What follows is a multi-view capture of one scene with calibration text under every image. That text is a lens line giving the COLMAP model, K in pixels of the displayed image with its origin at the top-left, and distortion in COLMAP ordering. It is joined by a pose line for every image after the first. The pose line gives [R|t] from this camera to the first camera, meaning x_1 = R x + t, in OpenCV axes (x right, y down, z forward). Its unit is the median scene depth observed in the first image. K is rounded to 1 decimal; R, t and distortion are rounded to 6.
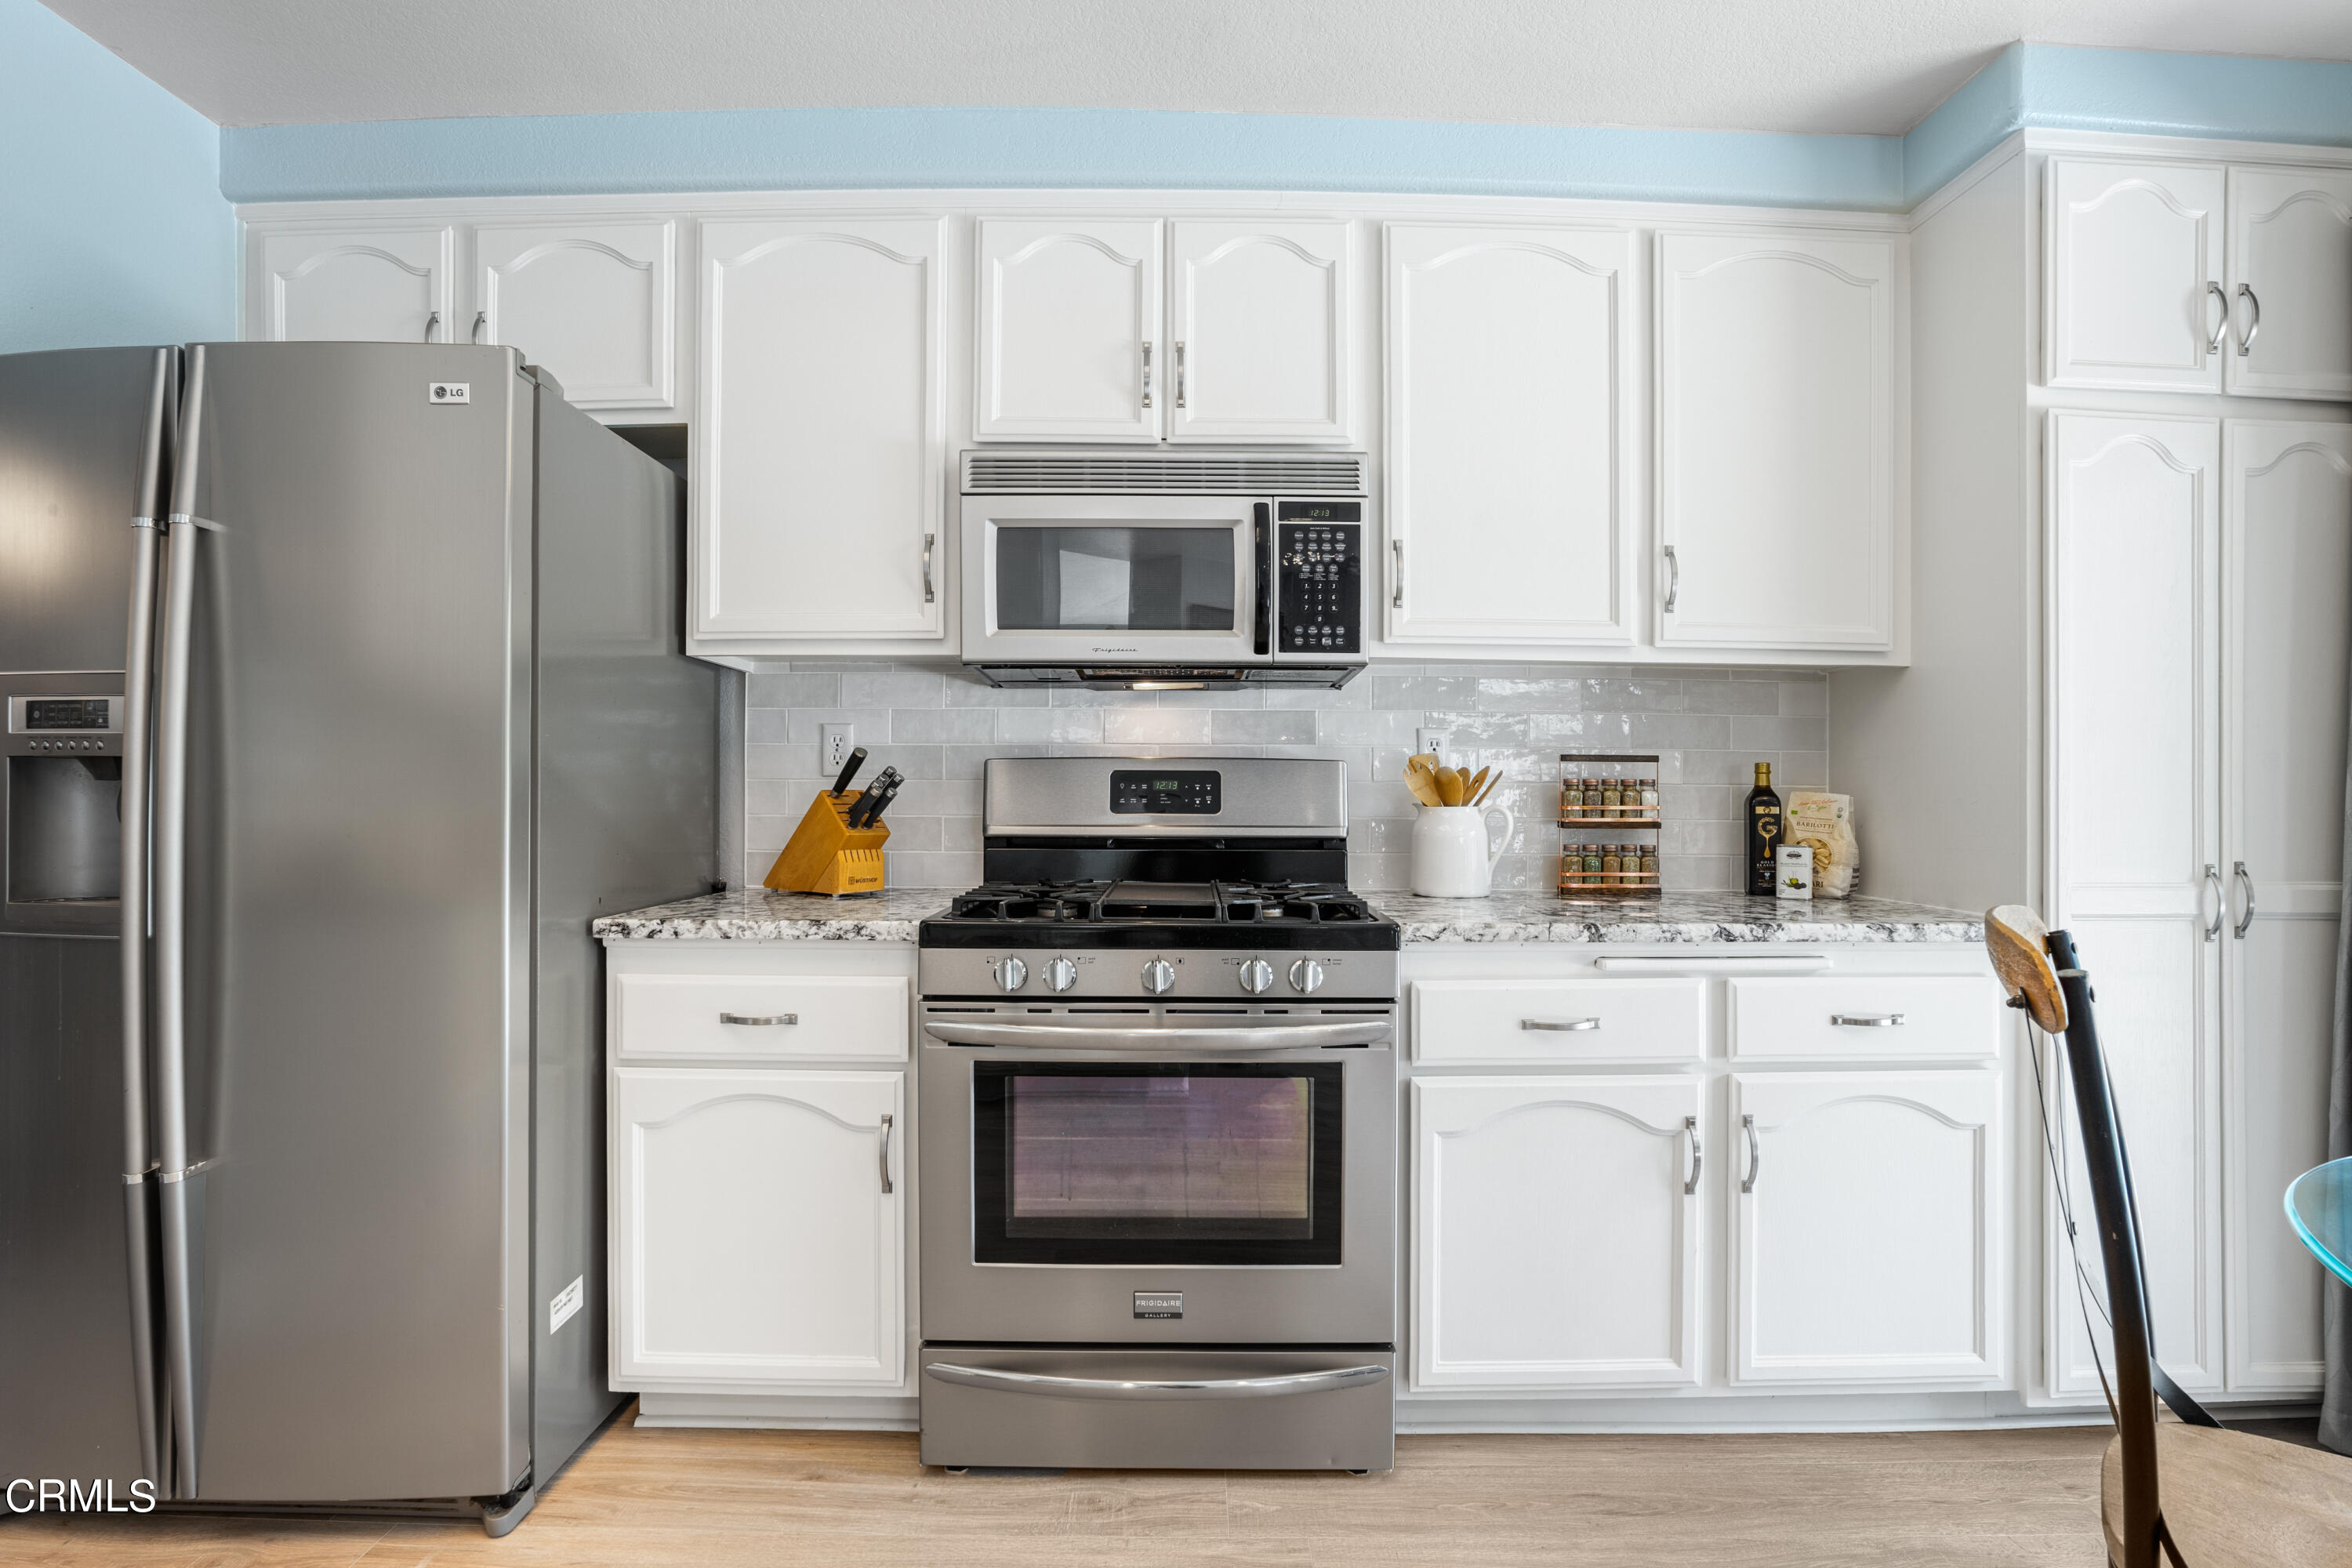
lens RADIAL K [[1119.9, 0, 1199.7], [0, 1119.9, 775.7], [0, 0, 1]] dist [-0.077974, 0.021899]
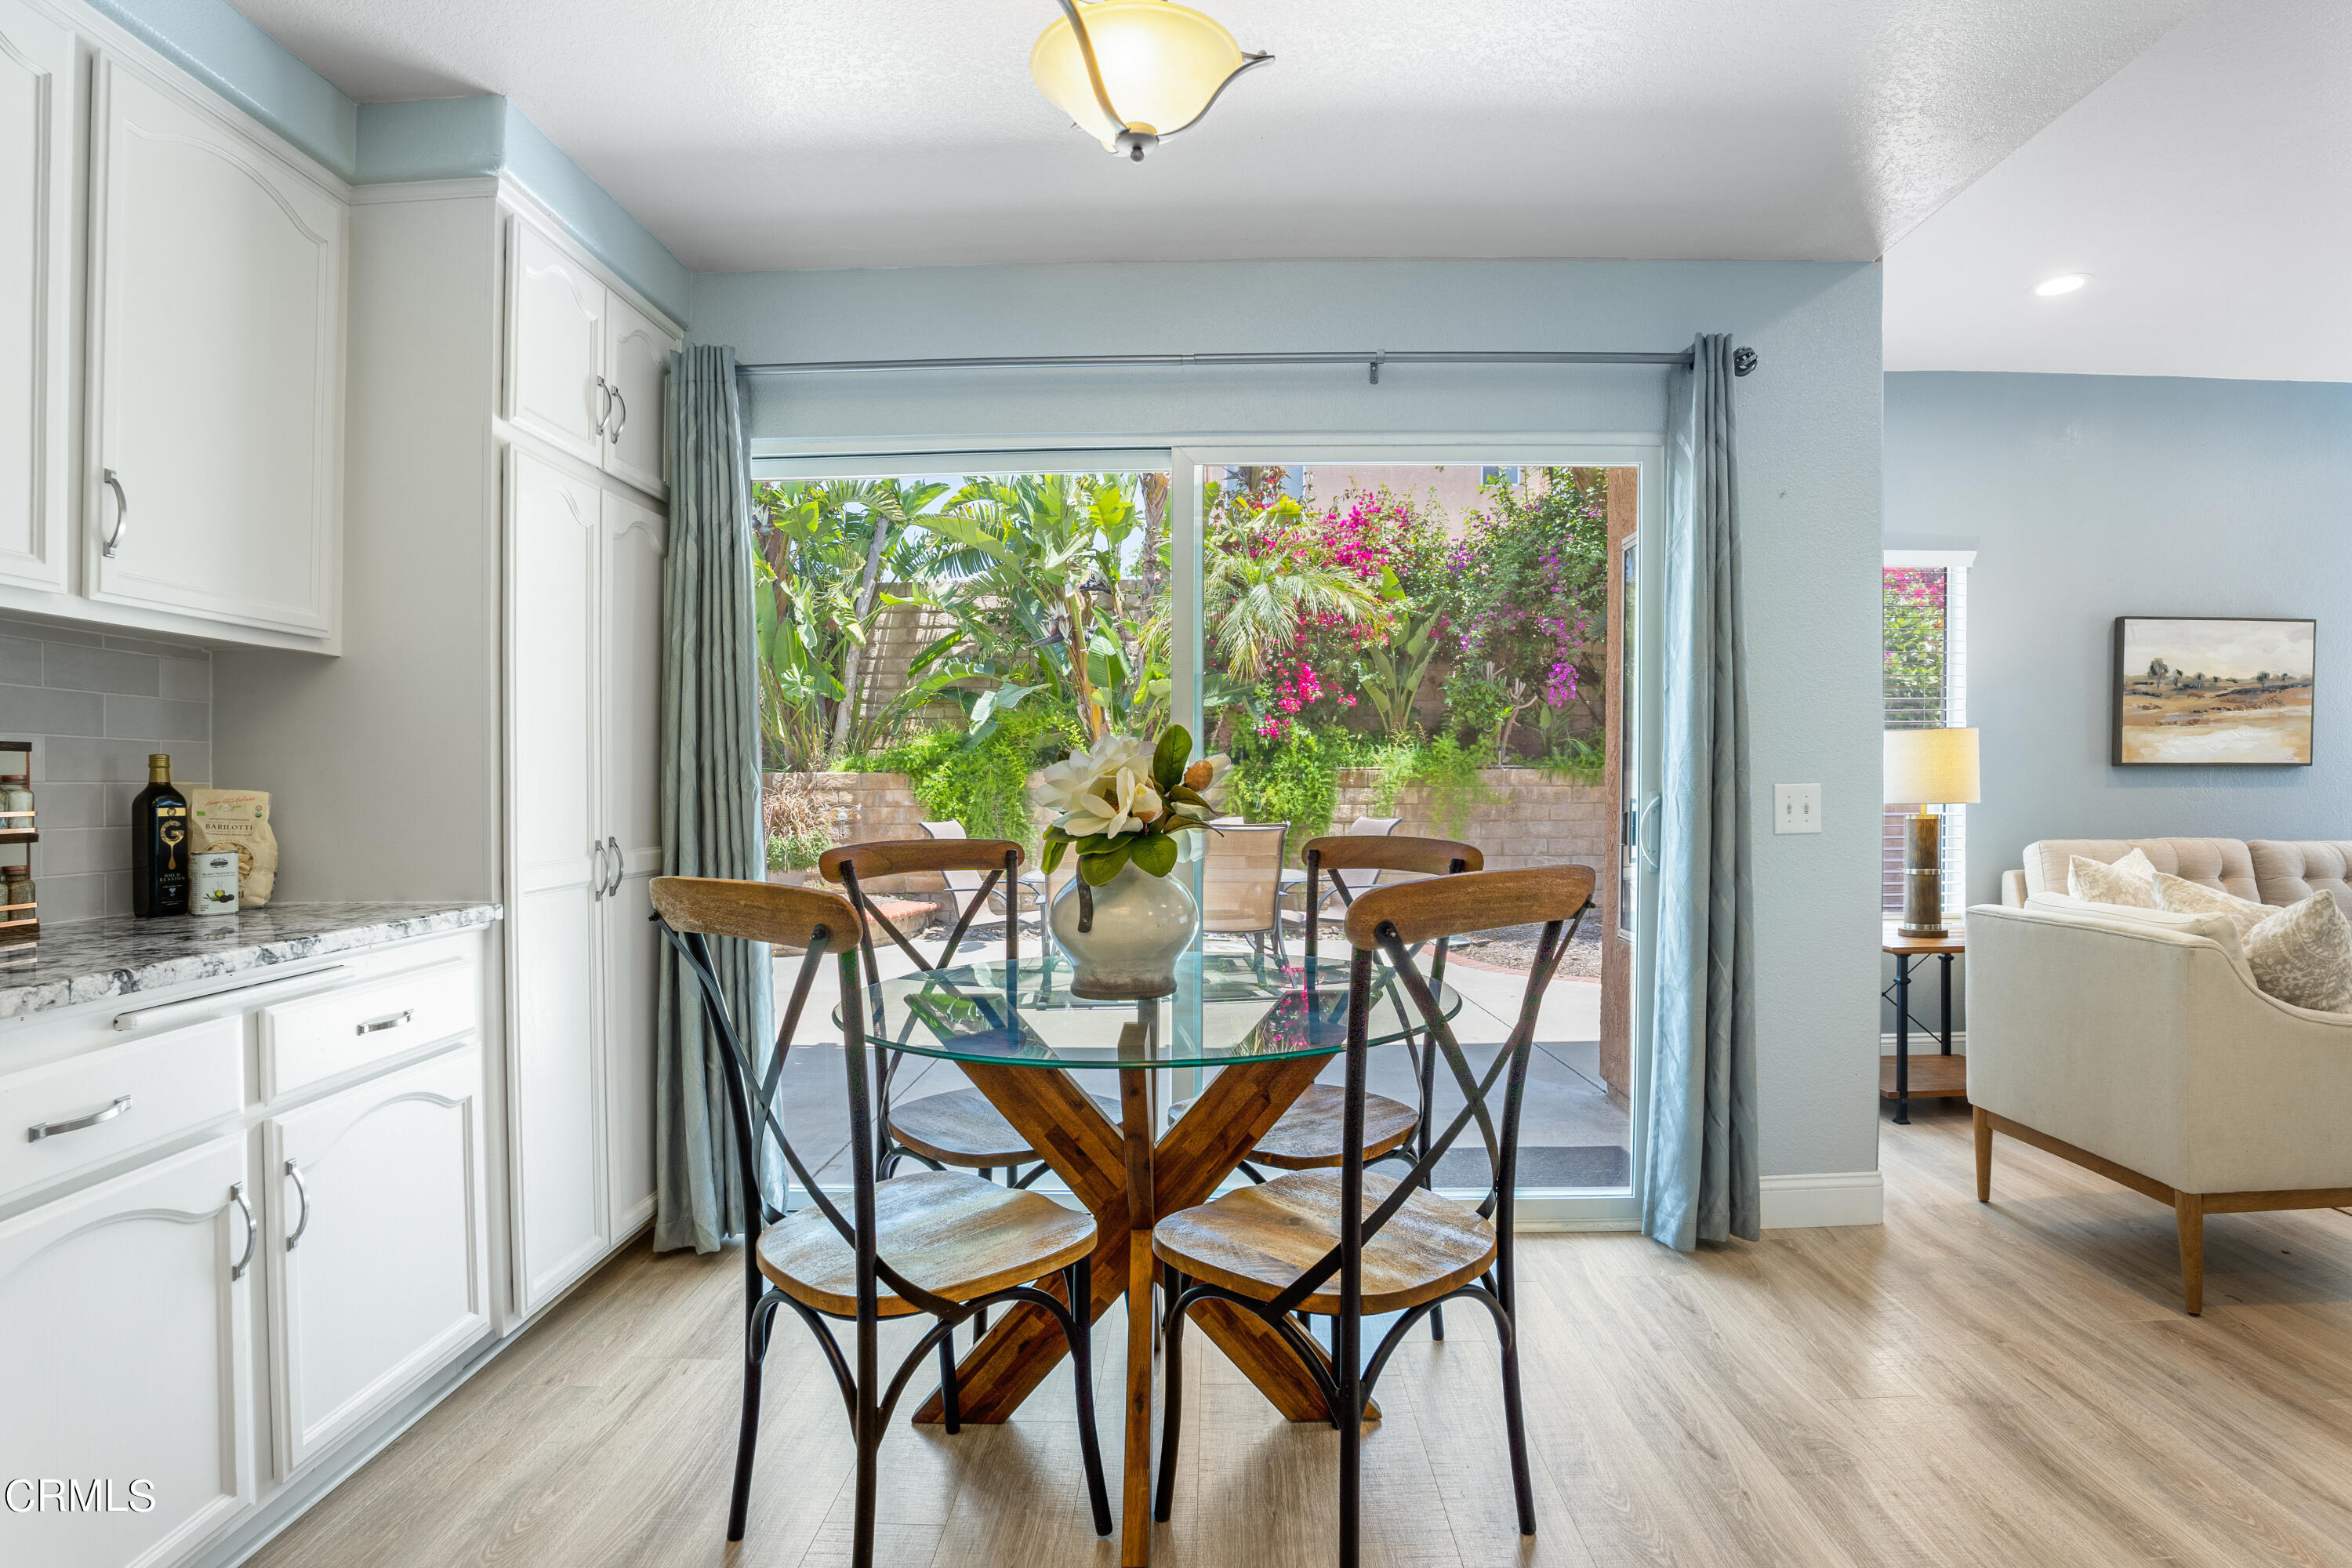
lens RADIAL K [[1119.9, 0, 1177.1], [0, 1119.9, 794.4], [0, 0, 1]] dist [-0.077974, 0.021899]
pose [[0.022200, -0.021265, 0.999527, -0.297992], [0.000593, 0.999774, 0.021257, 0.001647], [-0.999753, 0.000121, 0.022208, 0.250475]]
